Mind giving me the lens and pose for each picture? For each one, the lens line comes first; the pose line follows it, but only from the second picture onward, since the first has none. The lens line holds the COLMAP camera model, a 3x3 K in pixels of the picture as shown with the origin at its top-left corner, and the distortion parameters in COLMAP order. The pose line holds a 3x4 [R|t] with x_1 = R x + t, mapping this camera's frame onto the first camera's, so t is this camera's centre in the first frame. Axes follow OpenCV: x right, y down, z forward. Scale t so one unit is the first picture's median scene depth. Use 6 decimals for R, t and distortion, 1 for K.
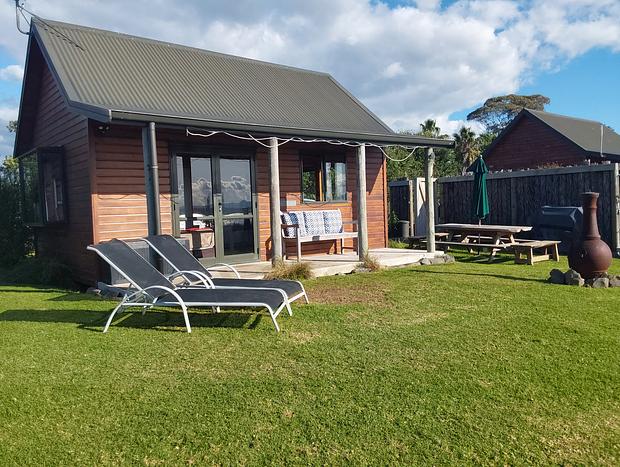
lens RADIAL K [[490.8, 0, 320.9], [0, 490.8, 234.5], [0, 0, 1]] dist [0.047728, -0.011423]
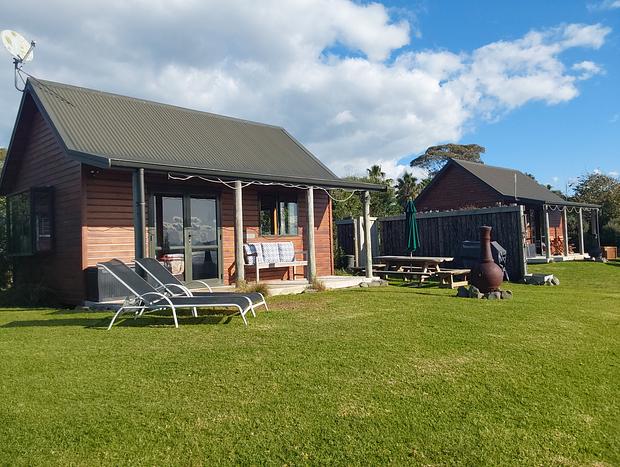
lens RADIAL K [[499.3, 0, 309.3], [0, 499.3, 225.2], [0, 0, 1]] dist [0.113315, -0.156389]
pose [[0.997370, 0.005628, 0.072254, -0.007438], [0.001915, 0.994585, -0.103909, 0.033668], [-0.072447, 0.103775, 0.991959, -0.191383]]
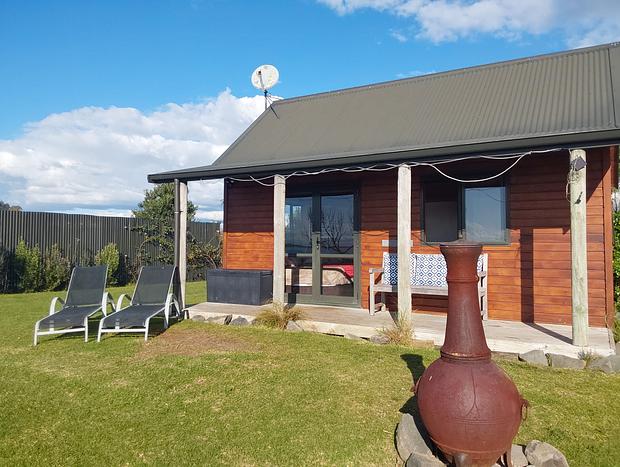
lens RADIAL K [[499.3, 0, 309.3], [0, 499.3, 225.2], [0, 0, 1]] dist [0.113315, -0.156389]
pose [[0.338927, 0.004964, -0.940799, 0.679018], [-0.065477, 0.997686, -0.018324, -0.070688], [0.938531, 0.067811, 0.338468, 0.598422]]
